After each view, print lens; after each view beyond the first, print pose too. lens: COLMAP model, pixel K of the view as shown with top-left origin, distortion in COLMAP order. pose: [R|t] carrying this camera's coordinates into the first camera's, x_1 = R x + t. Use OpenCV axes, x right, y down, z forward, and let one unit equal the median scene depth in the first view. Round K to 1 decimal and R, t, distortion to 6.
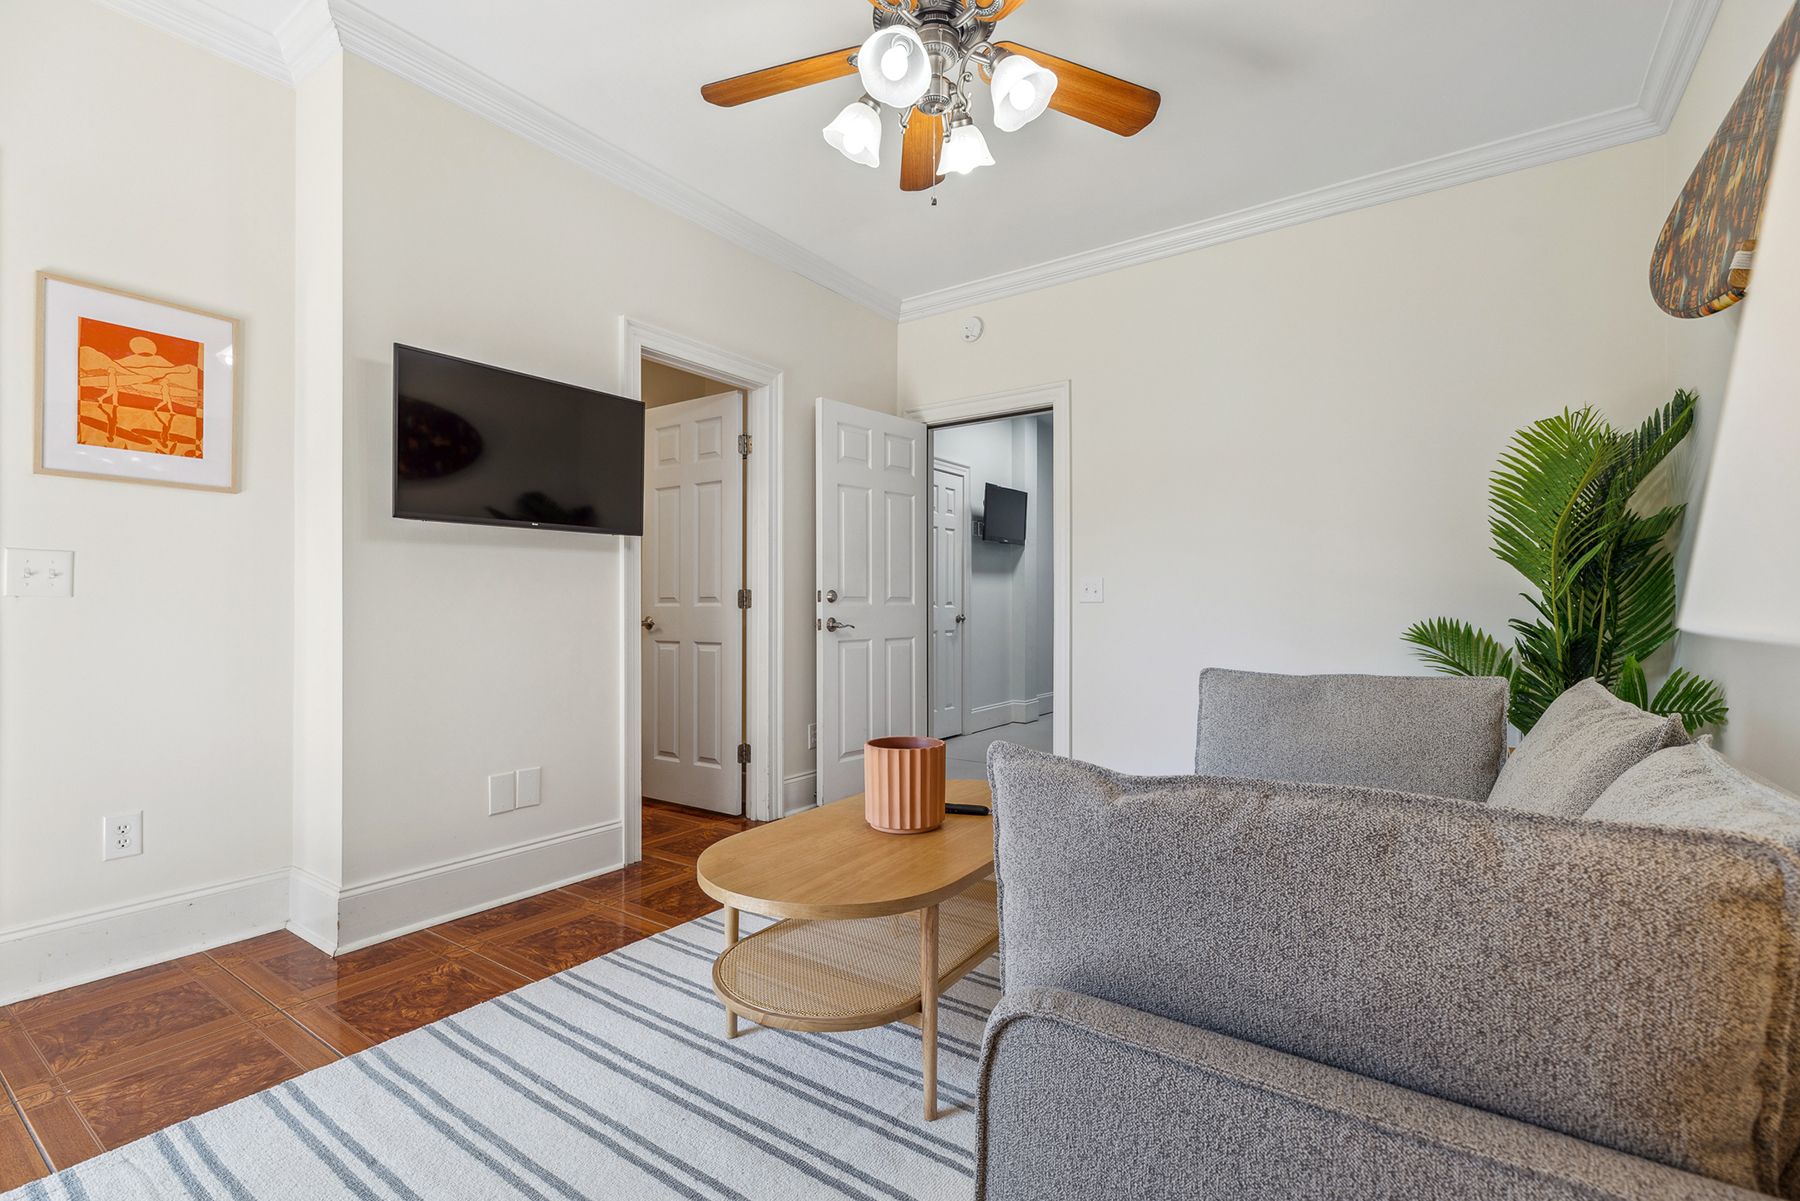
lens RADIAL K [[816.7, 0, 900.0], [0, 816.7, 600.5], [0, 0, 1]] dist [-0.000562, -0.000190]
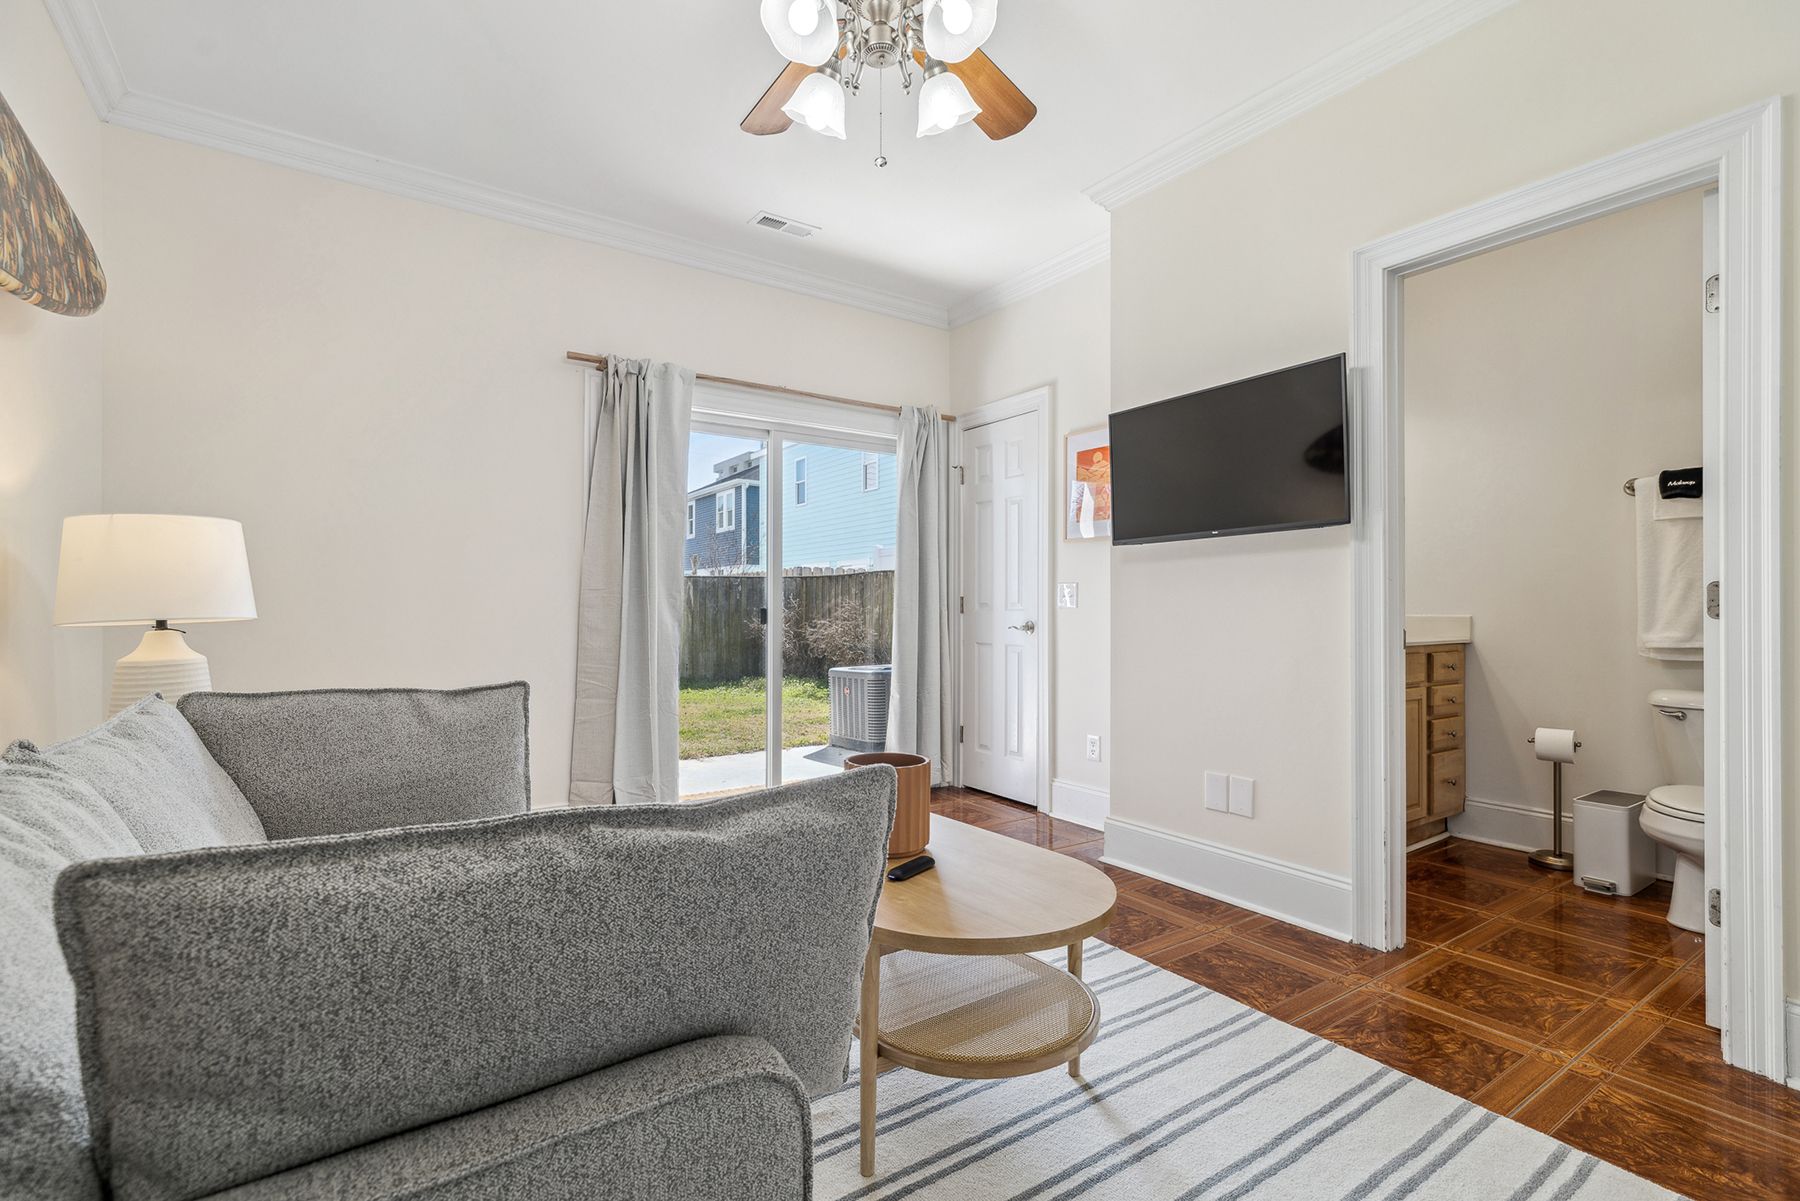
lens RADIAL K [[842.8, 0, 900.0], [0, 842.8, 600.5], [0, 0, 1]] dist [0.094209, -0.000078]
pose [[-0.329002, -0.010448, -0.944271, 0.691972], [0.006868, 0.999886, -0.013456, 0.002670], [0.944304, -0.010912, -0.328893, 0.982605]]
